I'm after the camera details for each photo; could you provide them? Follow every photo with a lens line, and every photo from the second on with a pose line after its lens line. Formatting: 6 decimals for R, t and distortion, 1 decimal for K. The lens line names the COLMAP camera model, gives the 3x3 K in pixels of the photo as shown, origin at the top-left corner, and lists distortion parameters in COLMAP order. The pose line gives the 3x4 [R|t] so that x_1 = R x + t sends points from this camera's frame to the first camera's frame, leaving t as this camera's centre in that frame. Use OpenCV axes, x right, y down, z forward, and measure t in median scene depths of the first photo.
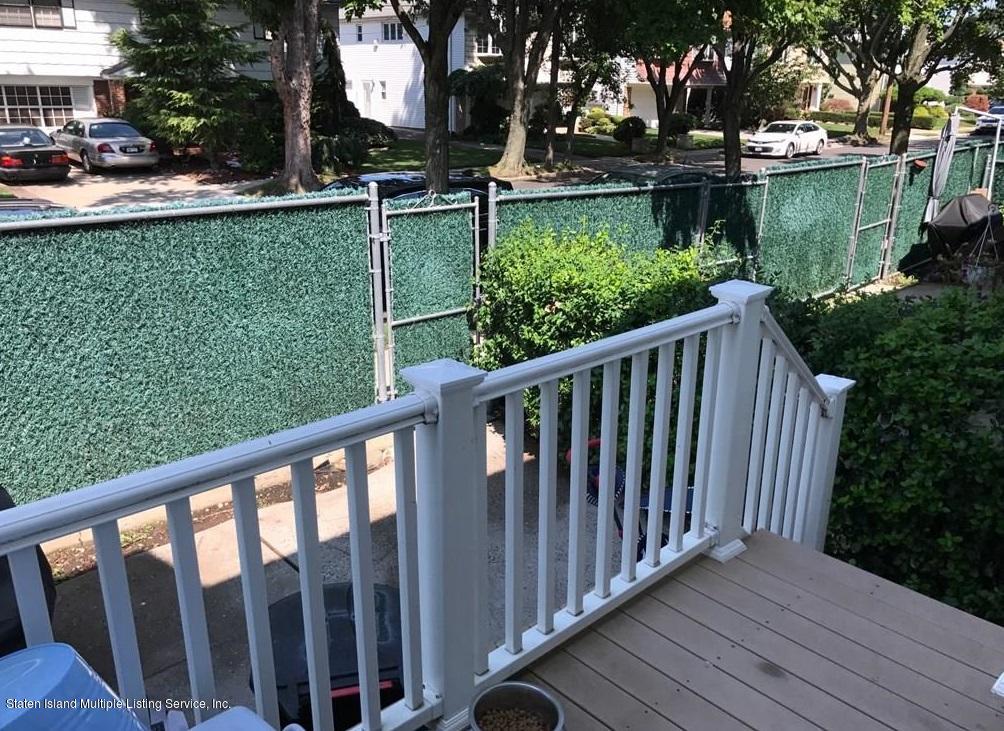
lens RADIAL K [[845.8, 0, 502.0], [0, 845.8, 365.5], [0, 0, 1]] dist [-0.002066, 0.009058]
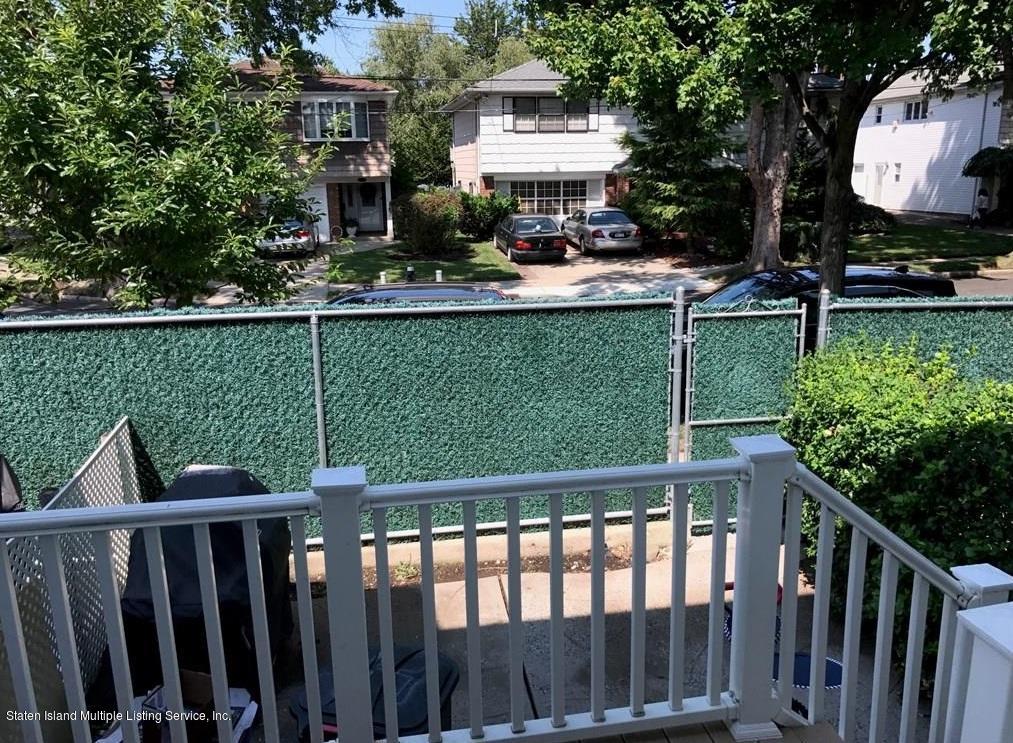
lens RADIAL K [[835.2, 0, 506.6], [0, 835.2, 384.5], [0, 0, 1]] dist [0.053489, -0.111555]
pose [[0.824589, 0.110648, -0.554806, 0.214408], [-0.146887, 0.988928, -0.021086, -0.037102], [0.546330, 0.098881, 0.831713, 0.032931]]
